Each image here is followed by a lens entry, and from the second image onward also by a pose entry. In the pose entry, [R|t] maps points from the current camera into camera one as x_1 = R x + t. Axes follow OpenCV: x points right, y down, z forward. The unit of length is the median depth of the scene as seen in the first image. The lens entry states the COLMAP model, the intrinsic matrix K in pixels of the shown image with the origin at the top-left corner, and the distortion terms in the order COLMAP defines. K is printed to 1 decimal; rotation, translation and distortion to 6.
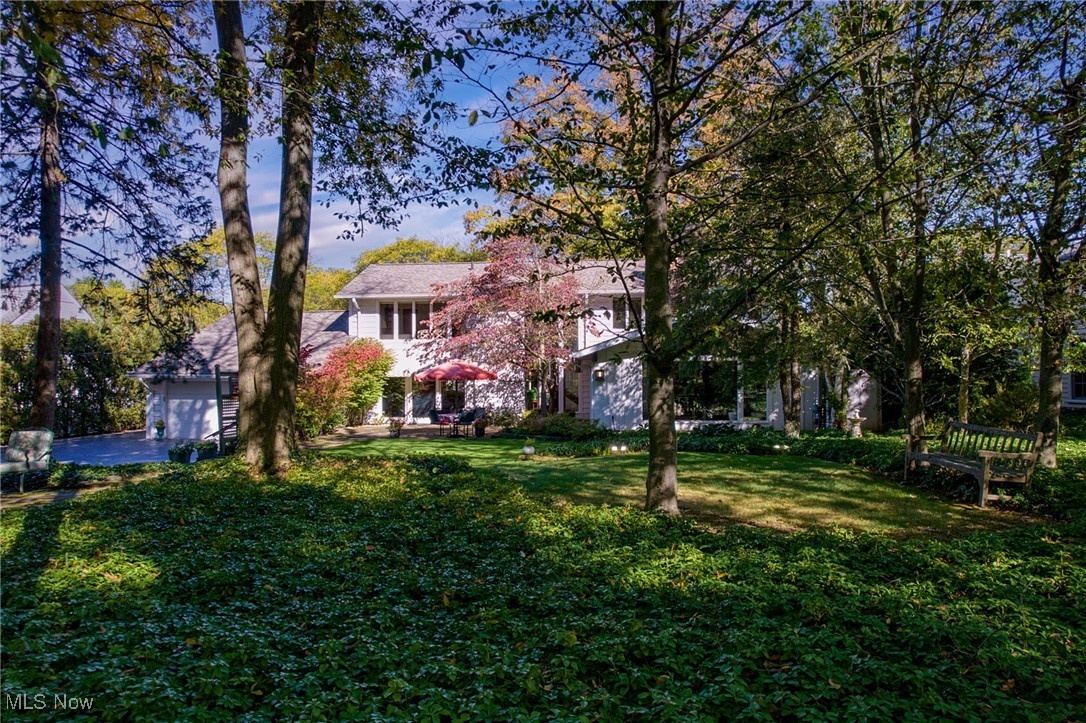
lens RADIAL K [[689.6, 0, 546.9], [0, 689.6, 358.4], [0, 0, 1]] dist [0.019233, 0.000654]
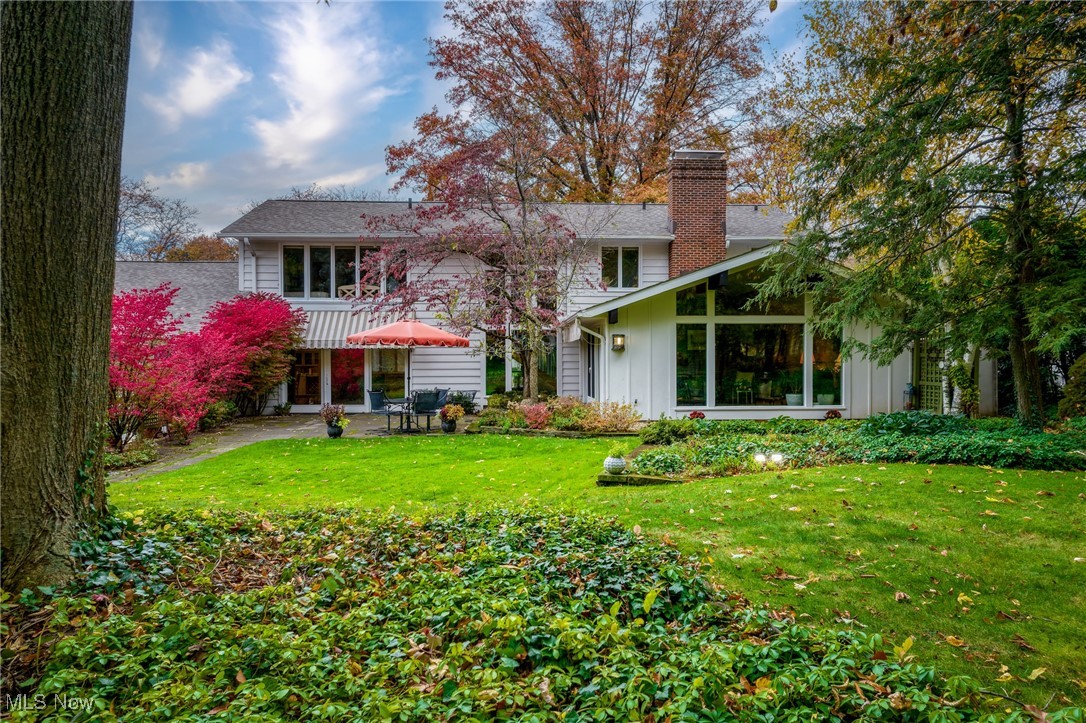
lens RADIAL K [[689.6, 0, 540.6], [0, 689.6, 362.5], [0, 0, 1]] dist [0.019233, 0.000654]
pose [[0.990746, 0.002608, 0.135702, -0.077416], [-0.005368, 0.999786, 0.019982, 0.024379], [-0.135621, -0.020525, 0.990548, 0.260048]]
